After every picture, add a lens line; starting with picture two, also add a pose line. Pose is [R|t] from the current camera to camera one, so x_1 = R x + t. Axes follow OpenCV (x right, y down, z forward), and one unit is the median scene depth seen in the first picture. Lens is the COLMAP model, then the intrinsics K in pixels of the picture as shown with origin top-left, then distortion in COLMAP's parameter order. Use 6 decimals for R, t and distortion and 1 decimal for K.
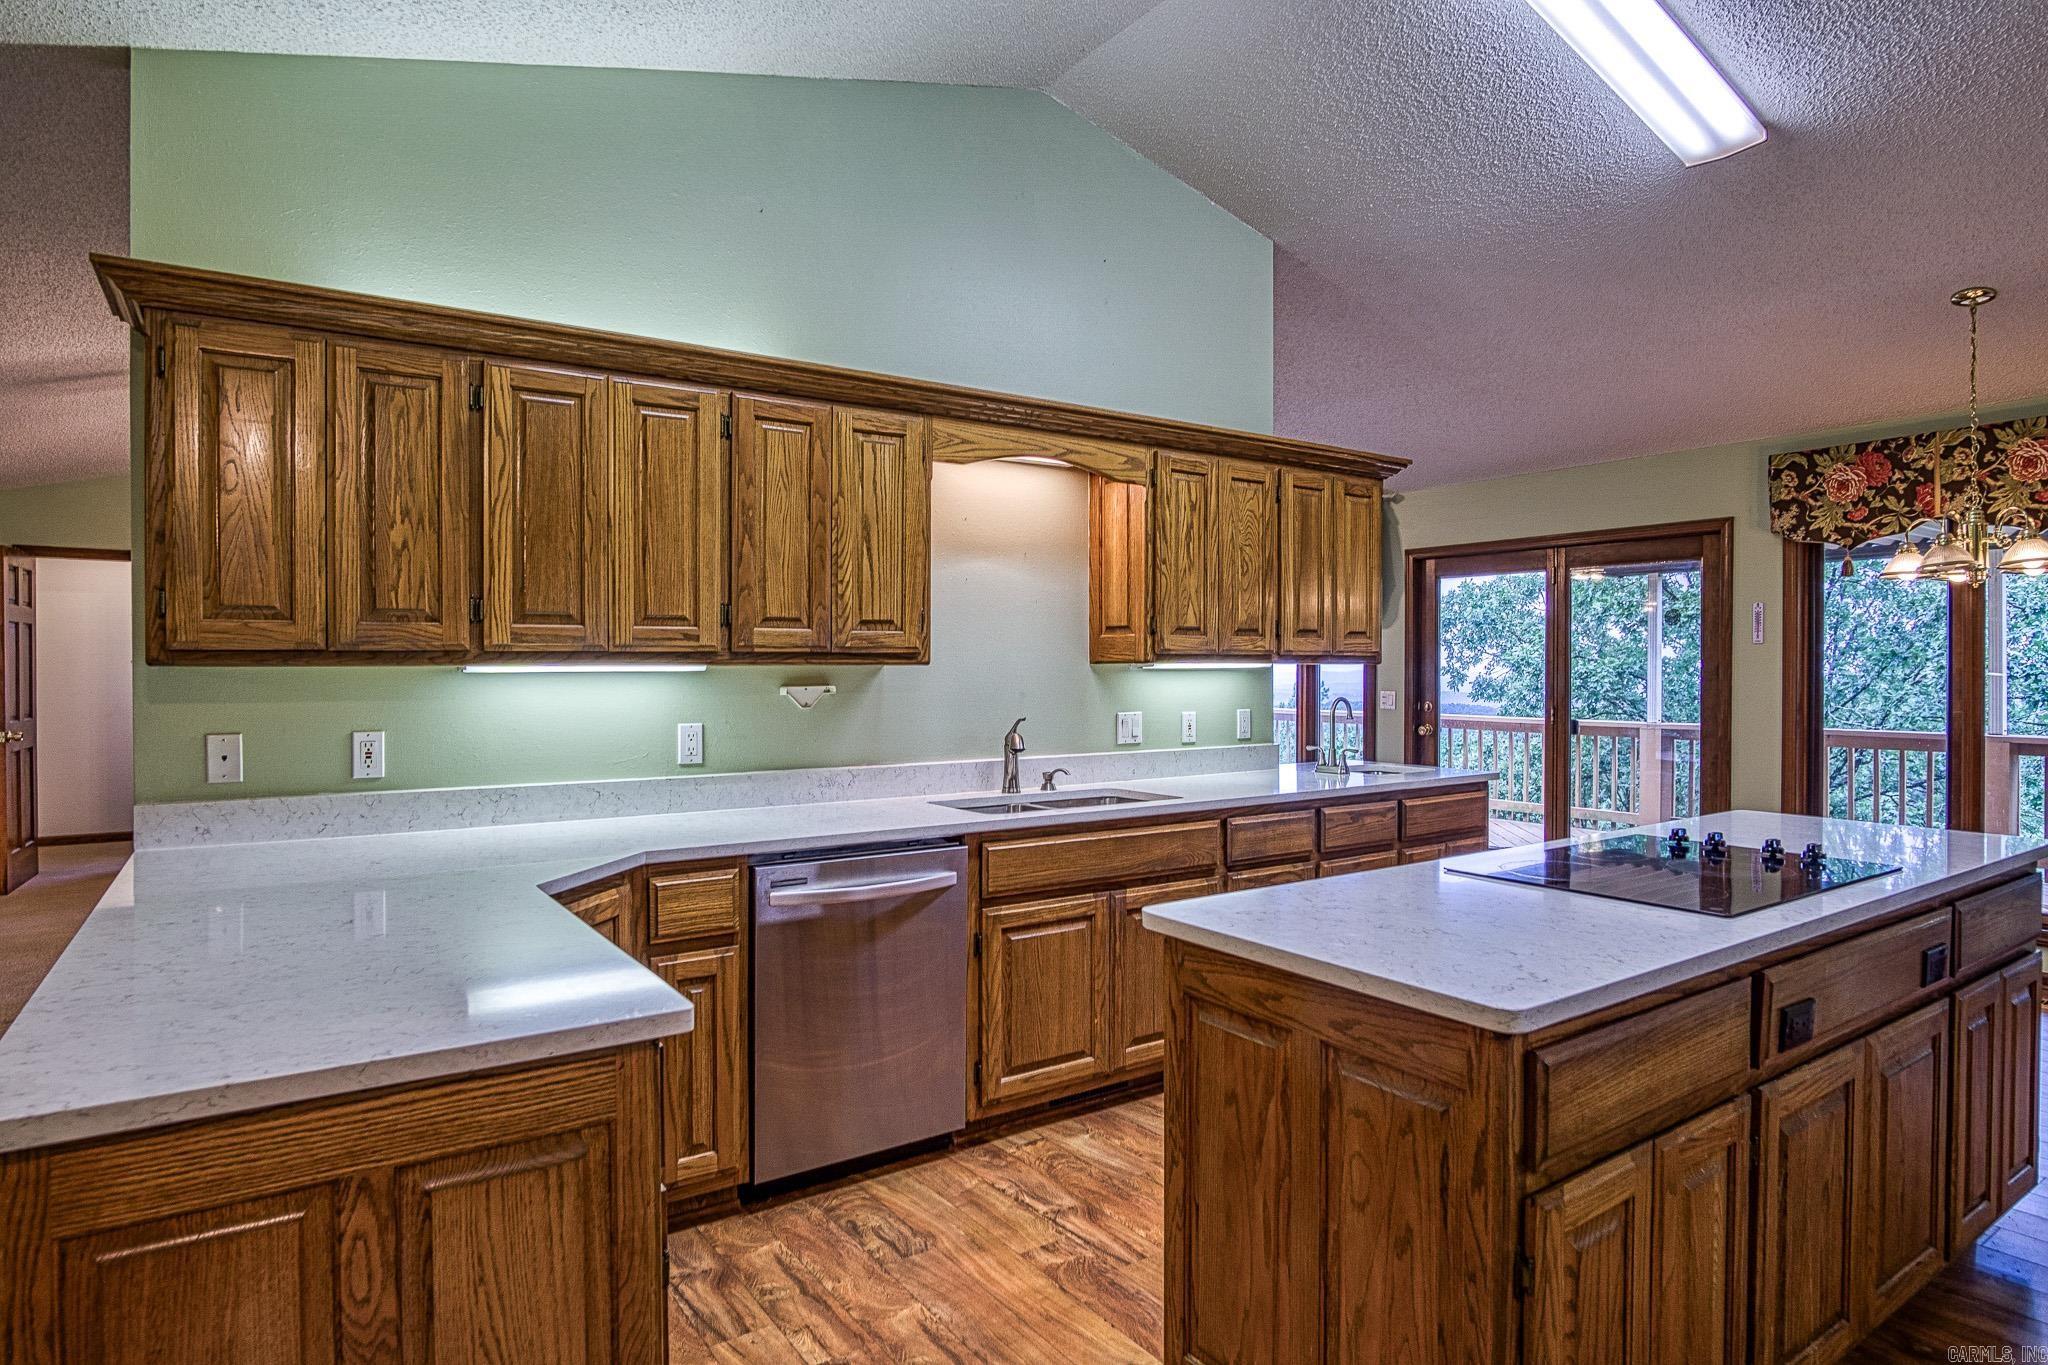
lens RADIAL K [[1117.4, 0, 1026.4], [0, 1117.4, 673.8], [0, 0, 1]] dist [-0.023255, 0.000797]
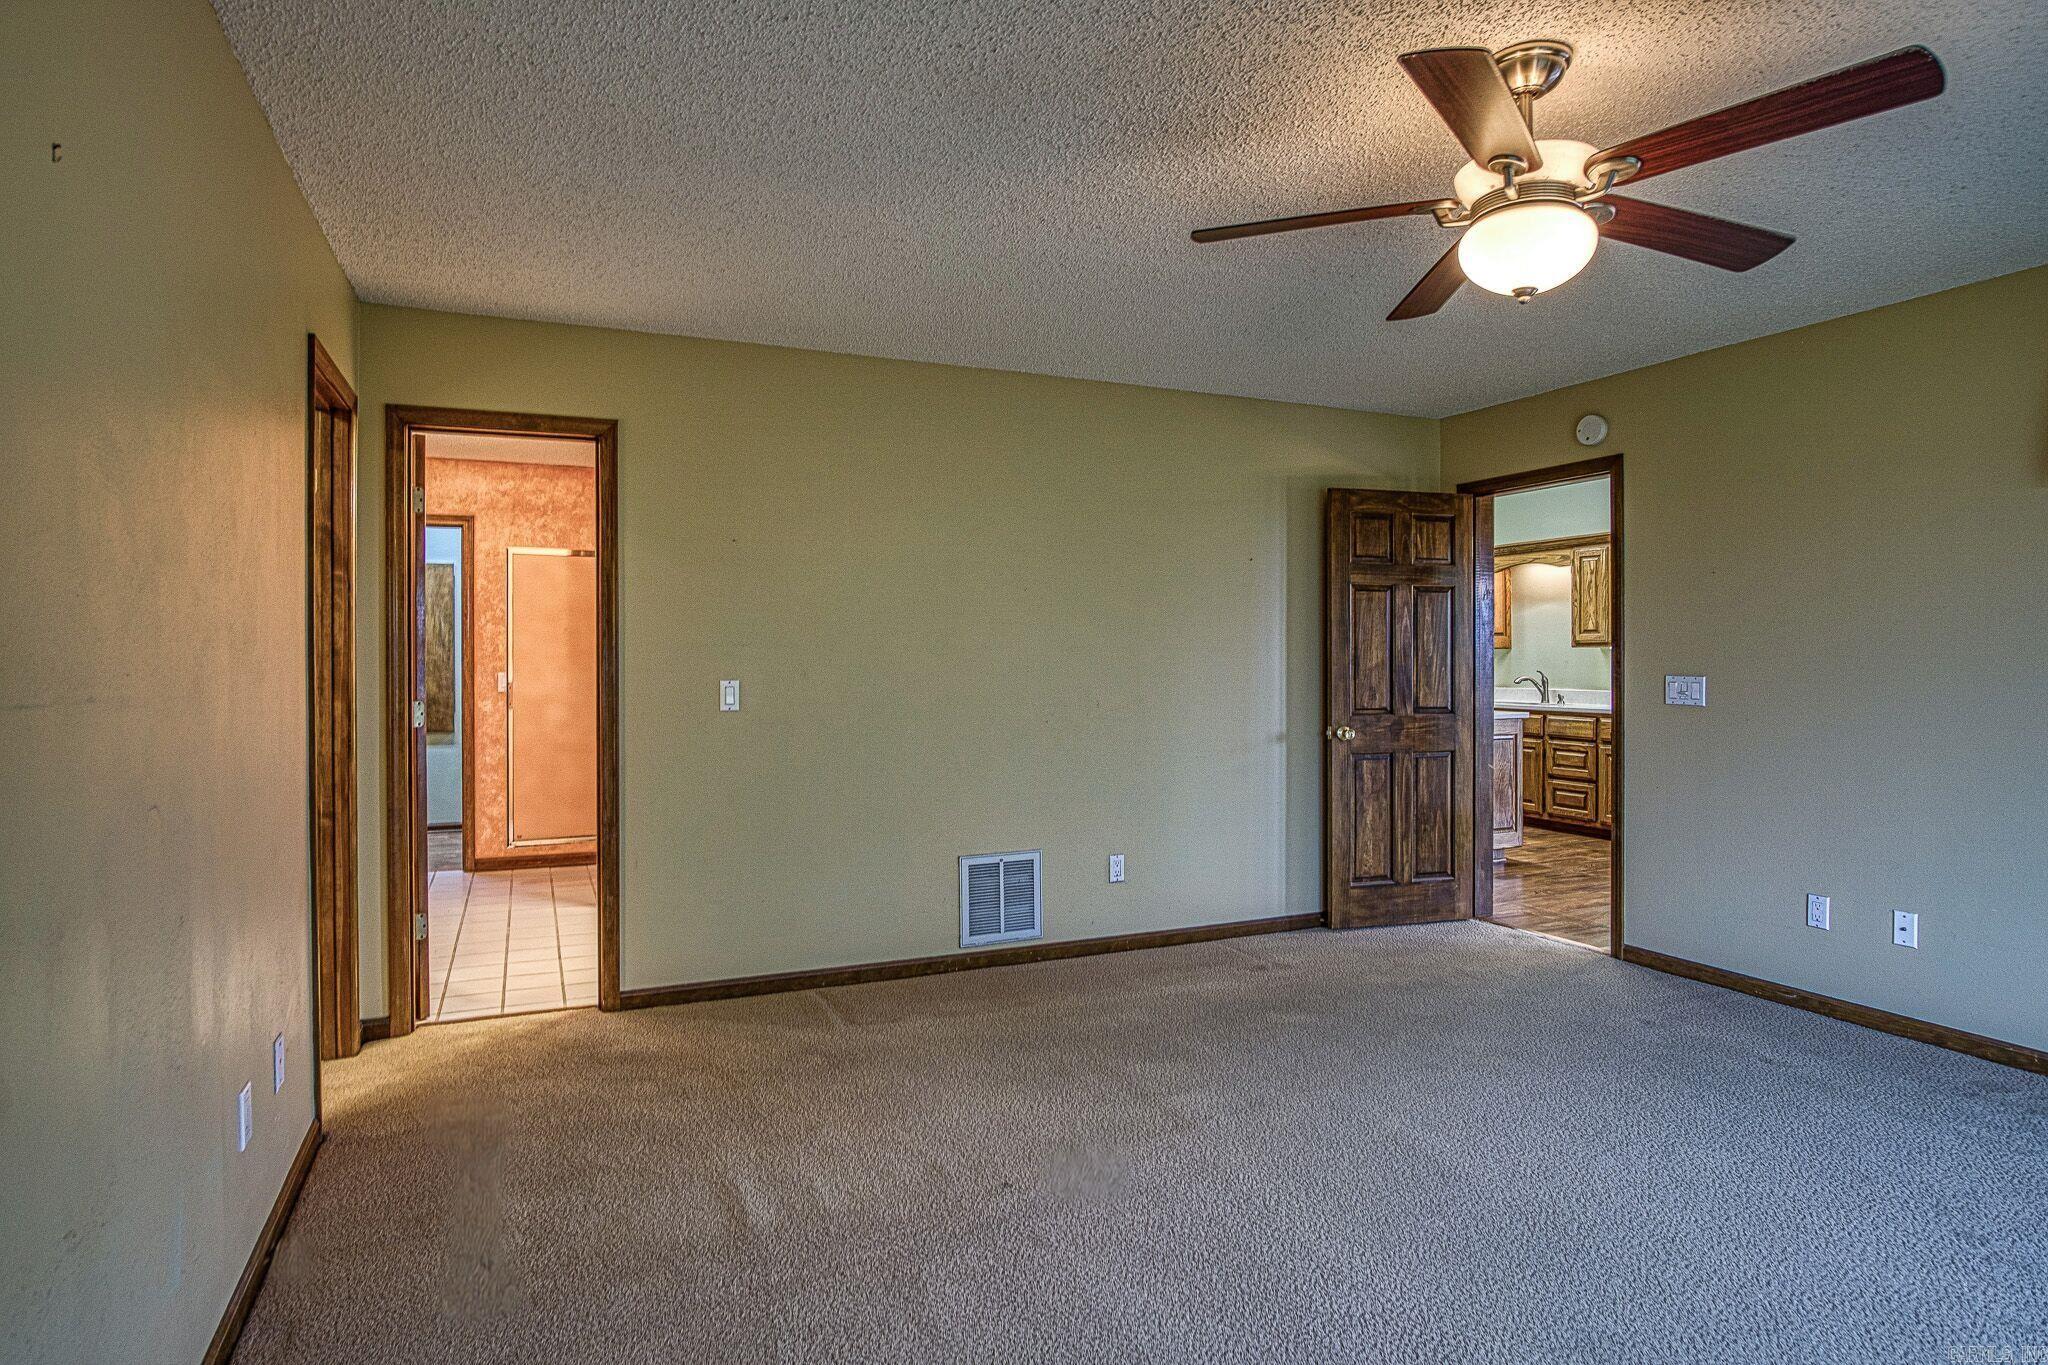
lens RADIAL K [[1102.7, 0, 1022.8], [0, 1102.7, 668.3], [0, 0, 1]] dist [-0.025504, 0.001747]
pose [[-0.174329, 0.003881, -0.984680, 2.416739], [-0.010357, 0.999930, 0.005775, 0.030581], [0.984633, 0.011205, -0.174276, 0.322475]]
